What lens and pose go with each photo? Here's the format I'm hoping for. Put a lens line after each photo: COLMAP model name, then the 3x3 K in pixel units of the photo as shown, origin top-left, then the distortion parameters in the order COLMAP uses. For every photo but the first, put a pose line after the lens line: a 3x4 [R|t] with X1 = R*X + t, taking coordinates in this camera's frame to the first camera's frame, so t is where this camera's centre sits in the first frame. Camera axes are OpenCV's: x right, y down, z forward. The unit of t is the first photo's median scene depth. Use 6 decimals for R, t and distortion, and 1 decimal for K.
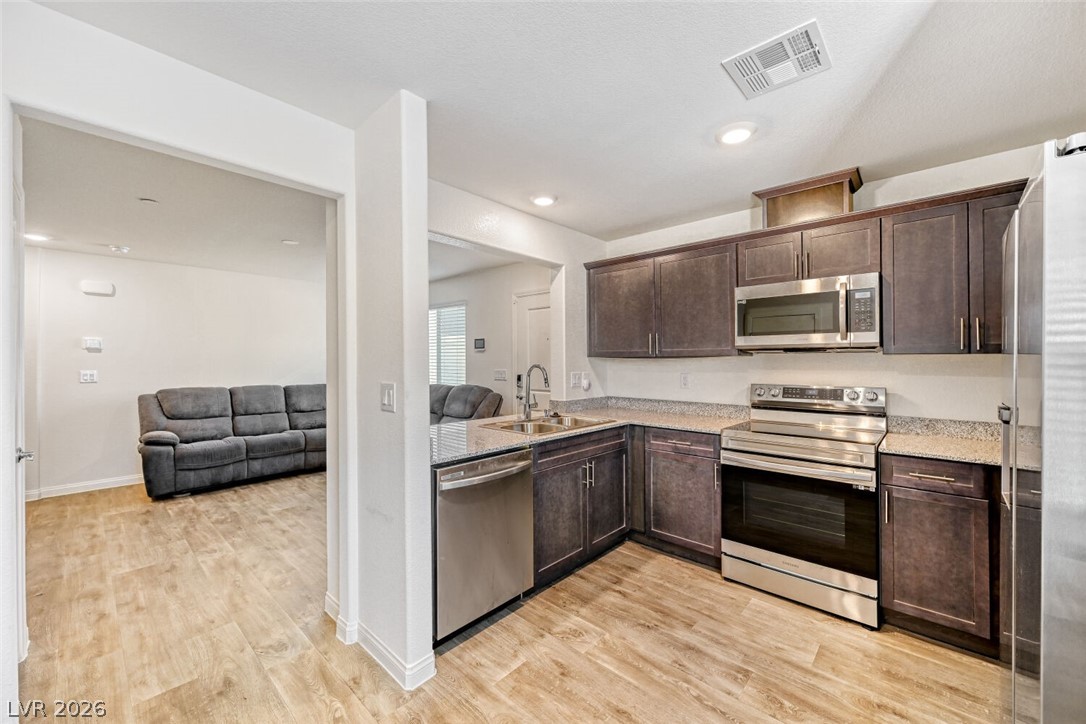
lens RADIAL K [[429.4, 0, 547.2], [0, 429.4, 362.5], [0, 0, 1]] dist [0.000725, 0.000522]
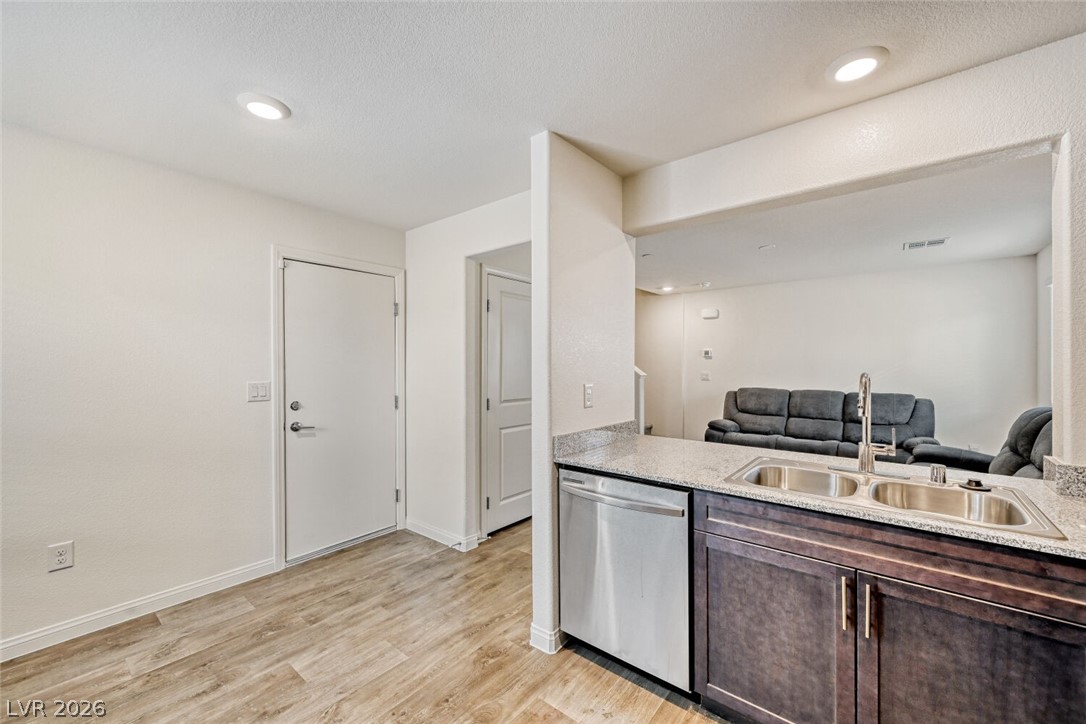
lens RADIAL K [[429.4, 0, 541.6], [0, 429.4, 359.0], [0, 0, 1]] dist [0.000725, 0.000522]
pose [[0.047321, -0.010606, -0.998823, 0.195191], [-0.004115, 0.999933, -0.010813, -0.003063], [0.998871, 0.004621, 0.047274, 0.215575]]
